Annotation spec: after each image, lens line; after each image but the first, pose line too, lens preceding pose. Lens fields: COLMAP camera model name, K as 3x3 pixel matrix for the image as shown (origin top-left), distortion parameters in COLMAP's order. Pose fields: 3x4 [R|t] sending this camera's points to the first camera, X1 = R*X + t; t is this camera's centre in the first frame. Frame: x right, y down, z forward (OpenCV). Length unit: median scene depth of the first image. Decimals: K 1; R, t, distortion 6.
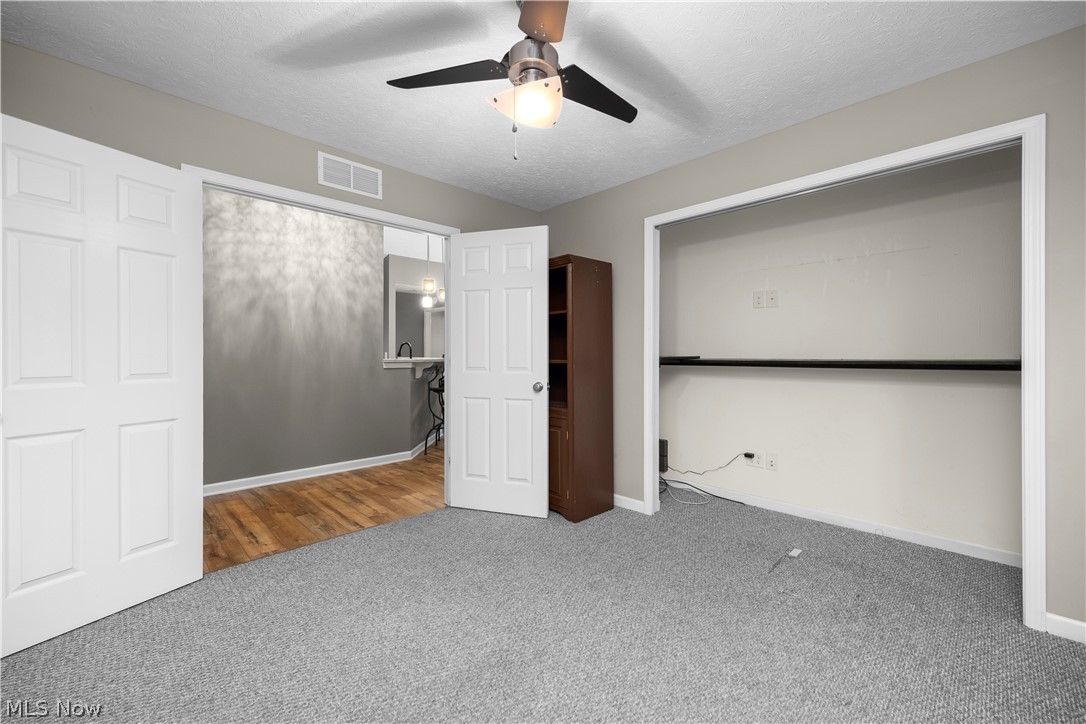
lens RADIAL K [[429.4, 0, 535.6], [0, 429.4, 360.3], [0, 0, 1]] dist [-0.004419, 0.001789]
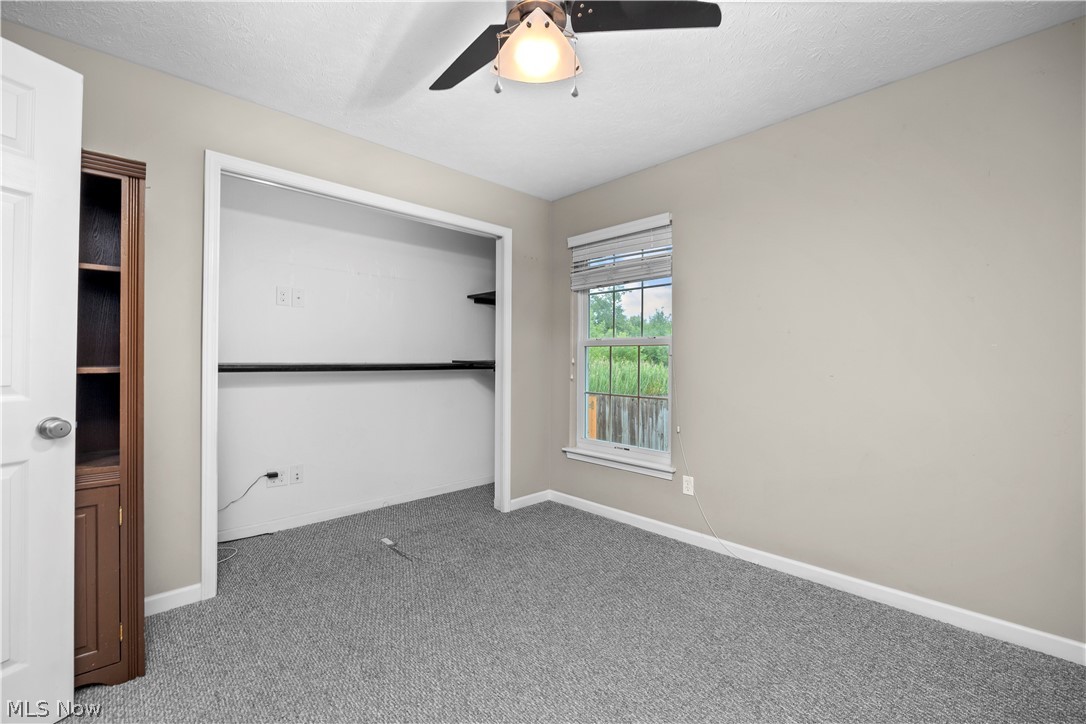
lens RADIAL K [[456.7, 0, 541.7], [0, 456.7, 360.5], [0, 0, 1]] dist [-0.020707, -0.000302]
pose [[0.000144, 0.000916, 1.000000, -0.448730], [0.005620, 0.999984, -0.000917, -0.004743], [-0.999984, 0.005620, 0.000139, 0.502877]]
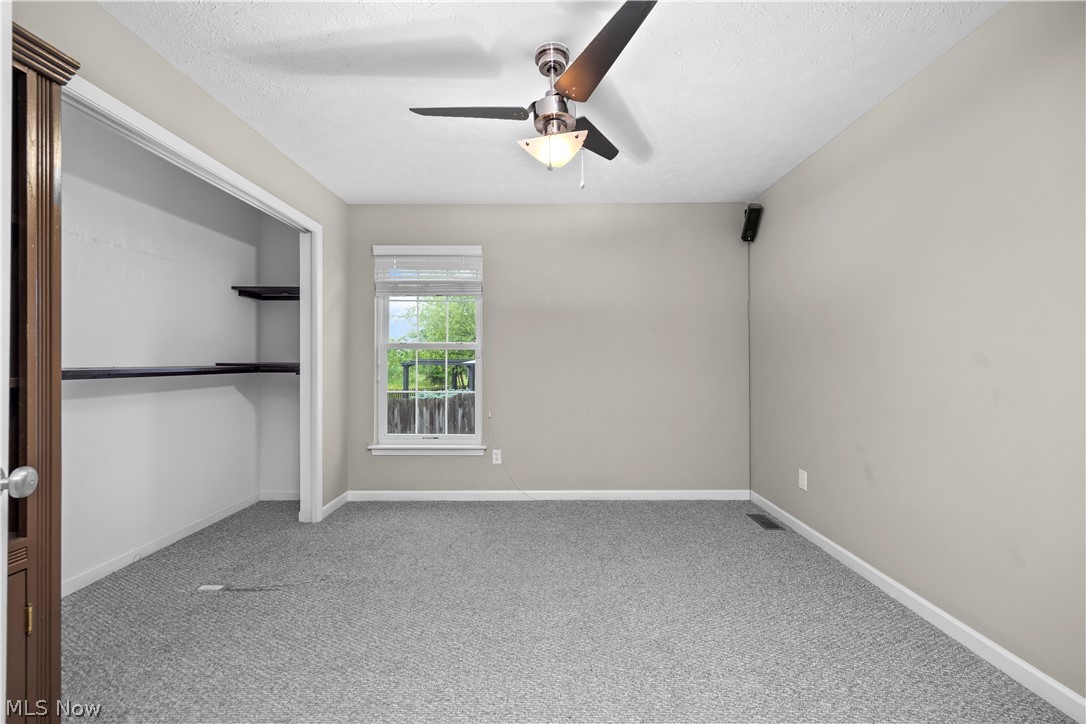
lens RADIAL K [[429.4, 0, 548.2], [0, 429.4, 361.8], [0, 0, 1]] dist [-0.004419, 0.001789]
pose [[-0.730334, -0.000347, 0.683090, -0.409867], [0.005868, 0.999960, 0.006782, -0.012365], [-0.683065, 0.008961, -0.730303, 0.963423]]
